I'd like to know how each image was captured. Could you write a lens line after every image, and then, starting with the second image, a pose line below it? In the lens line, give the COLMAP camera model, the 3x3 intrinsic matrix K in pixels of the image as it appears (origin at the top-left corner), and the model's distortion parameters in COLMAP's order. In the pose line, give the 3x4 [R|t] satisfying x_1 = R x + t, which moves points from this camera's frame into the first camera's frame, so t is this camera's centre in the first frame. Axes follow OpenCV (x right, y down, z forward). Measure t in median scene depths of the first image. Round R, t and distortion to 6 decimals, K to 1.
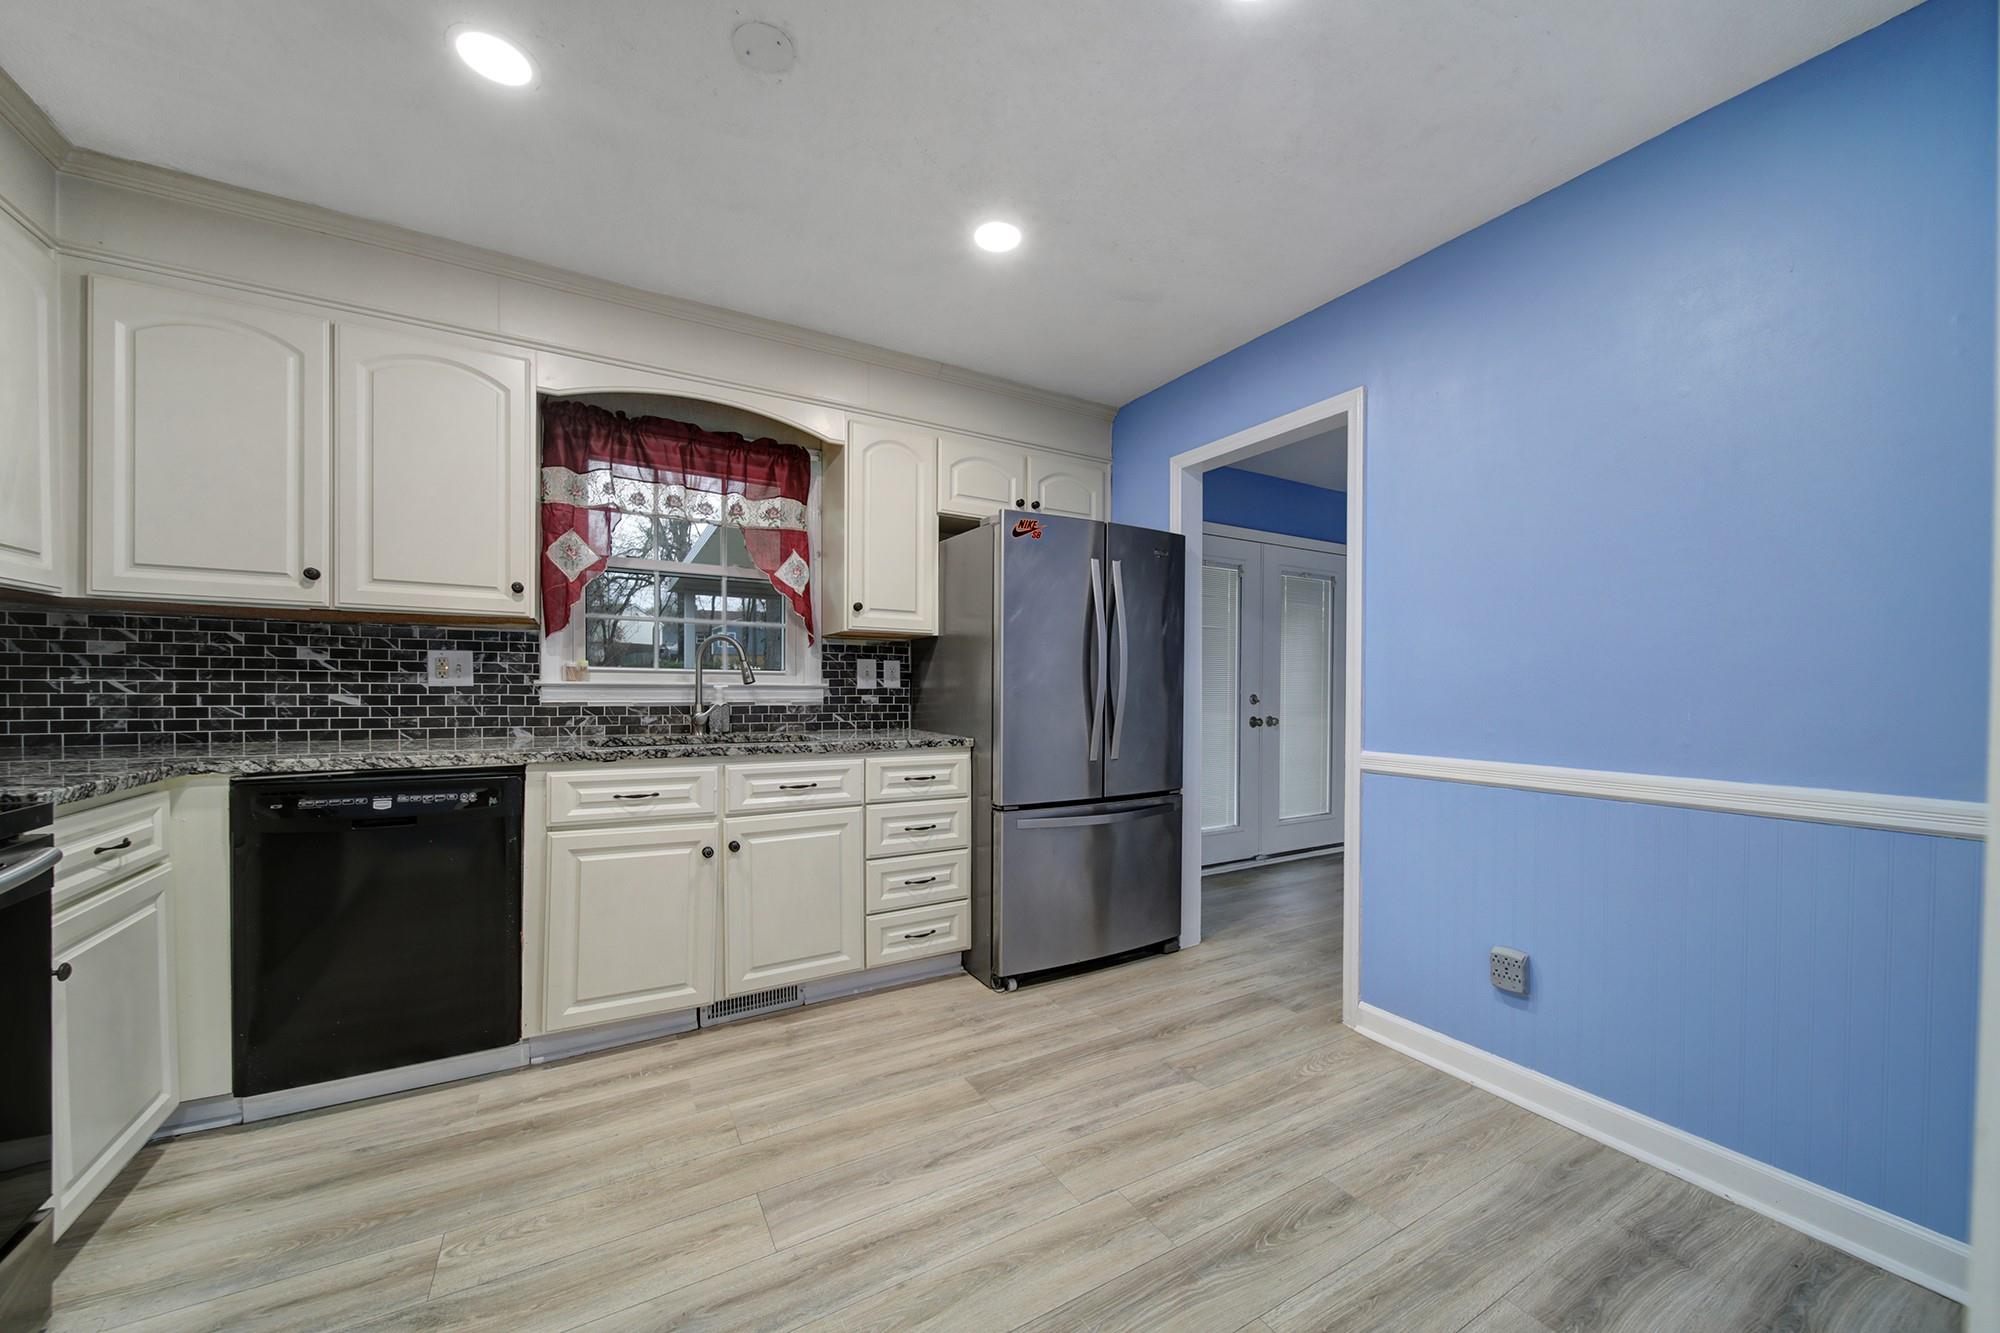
lens RADIAL K [[723.6, 0, 990.4], [0, 723.6, 694.1], [0, 0, 1]] dist [-0.001336, -0.000273]
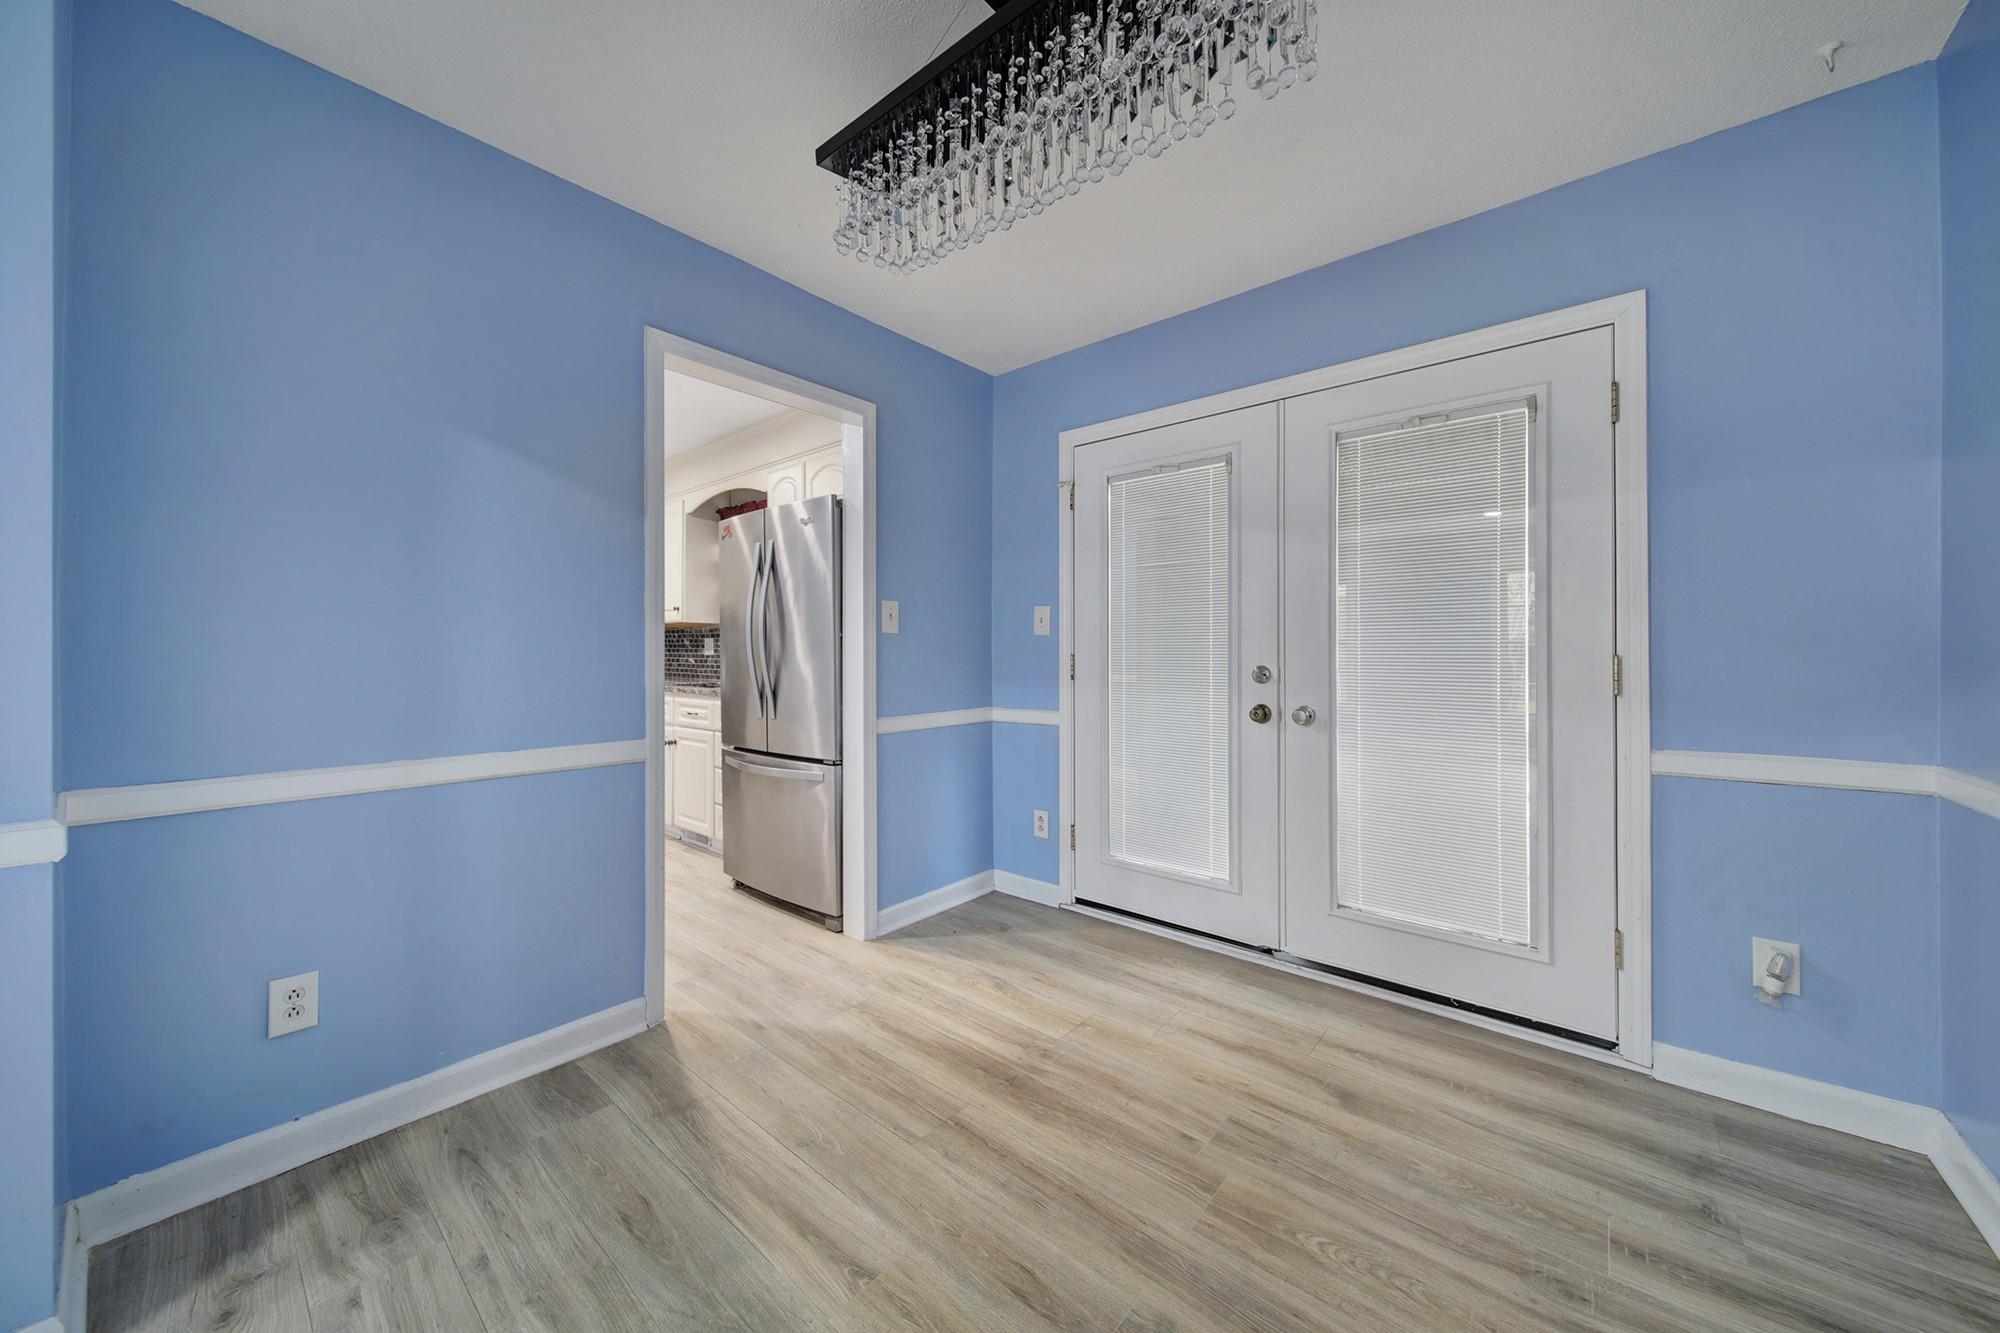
lens RADIAL K [[705.5, 0, 1000.4], [0, 705.5, 654.0], [0, 0, 1]] dist [-0.001518, -0.000460]
pose [[0.332973, -0.006333, -0.942915, 1.576415], [-0.011172, 0.999881, -0.010661, -0.001165], [0.942870, 0.014084, 0.332862, 1.169984]]
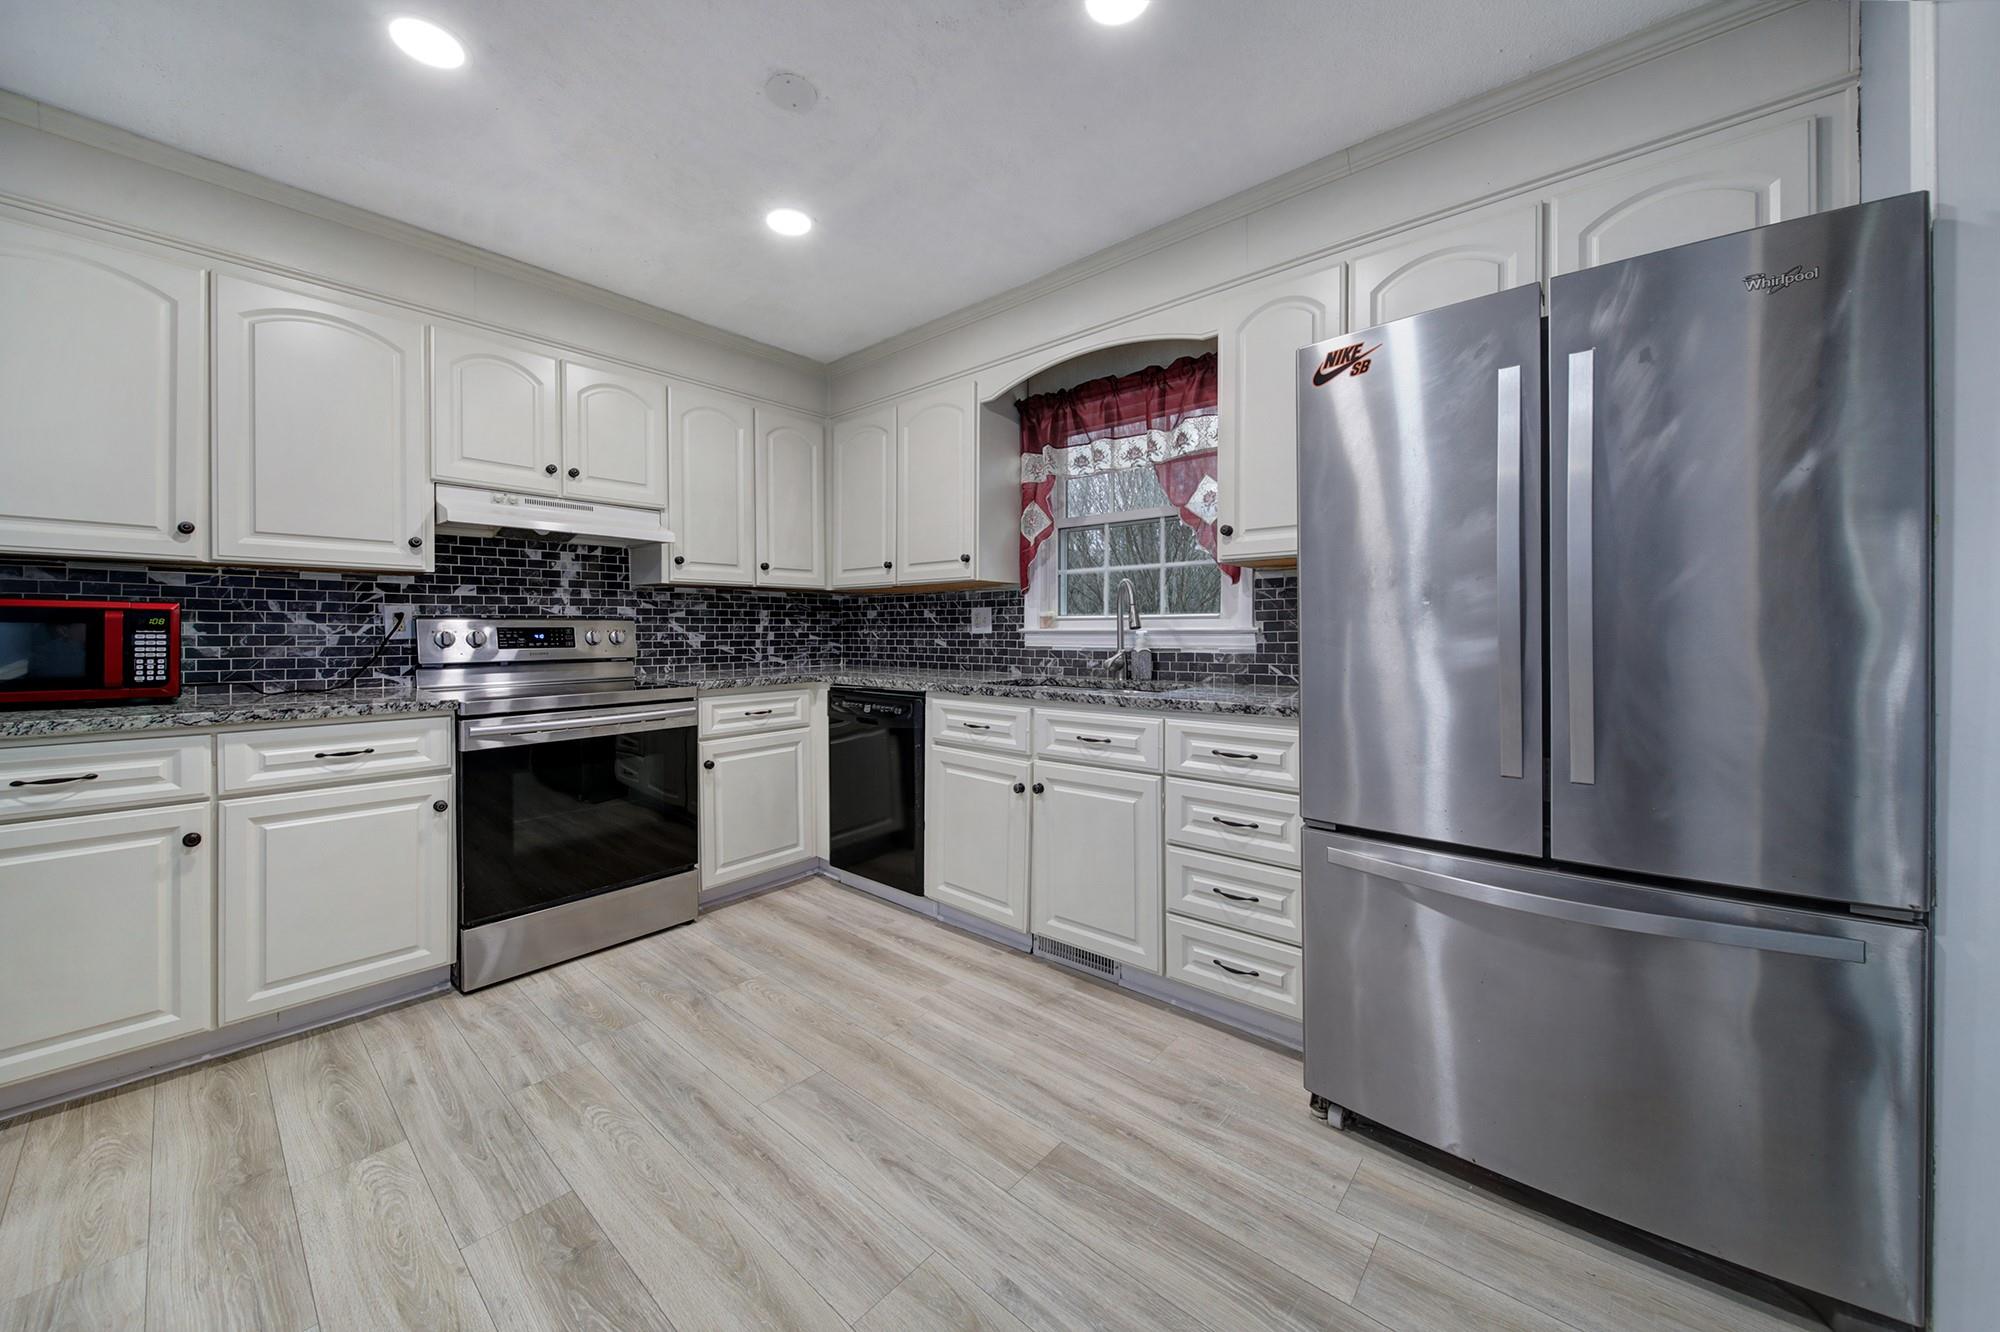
lens RADIAL K [[722.9, 0, 990.2], [0, 722.9, 638.7], [0, 0, 1]] dist [-0.000485, -0.000245]
pose [[0.322260, 0.000175, -0.946651, 0.585163], [-0.004400, 0.999989, -0.001313, 0.000576], [0.946641, 0.004589, 0.322258, 0.599616]]
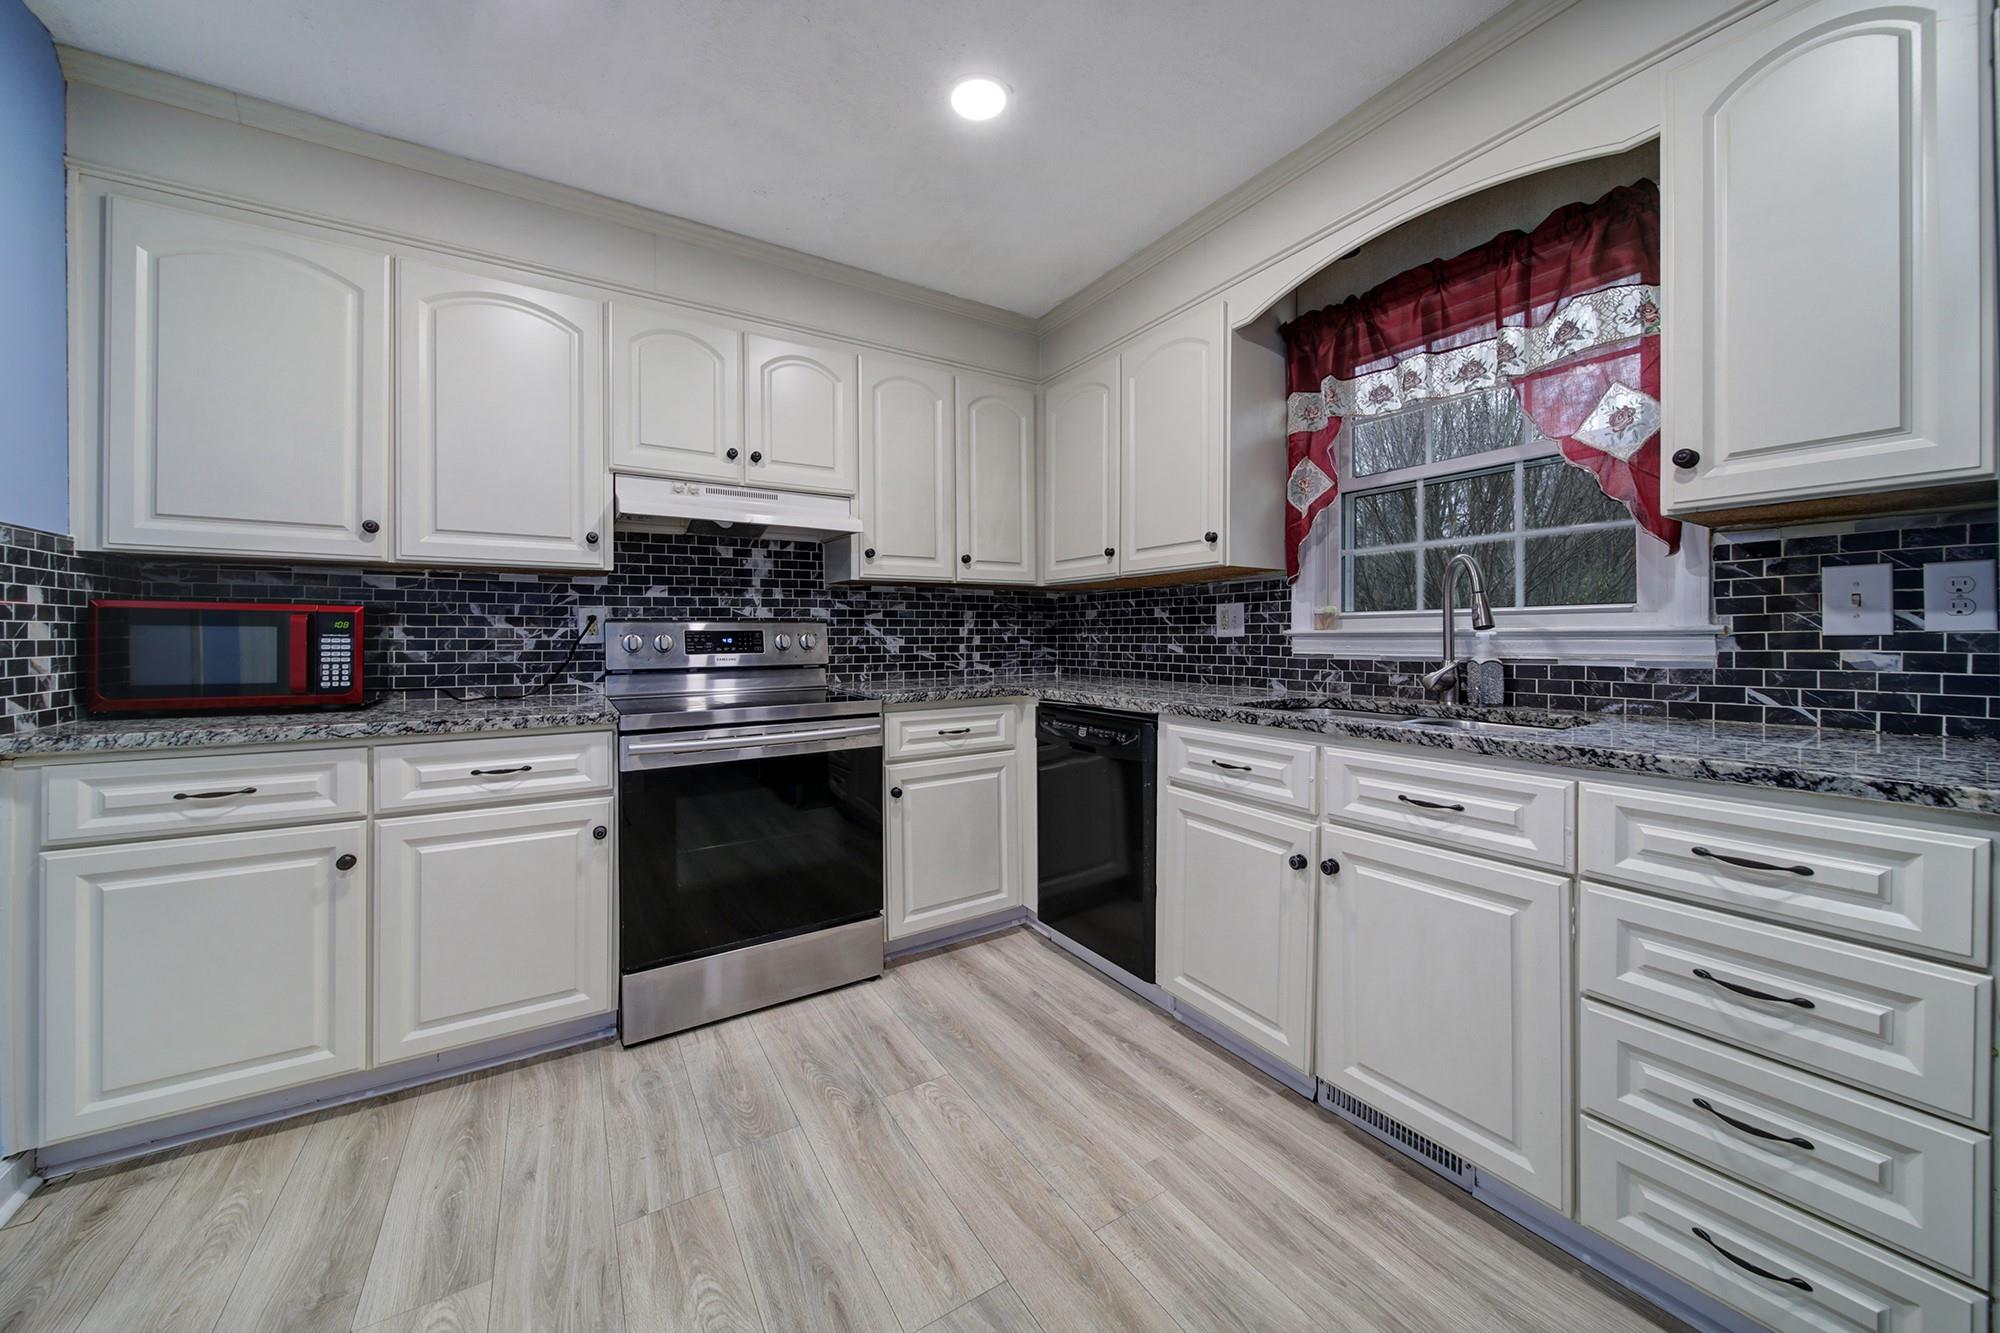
lens RADIAL K [[718.3, 0, 1008.9], [0, 718.3, 641.1], [0, 0, 1]] dist [-0.001632, -0.000230]
pose [[0.041600, -0.002799, -0.999130, 0.310684], [-0.005477, 0.999980, -0.003030, 0.000227], [0.999119, 0.005598, 0.041584, 0.659801]]
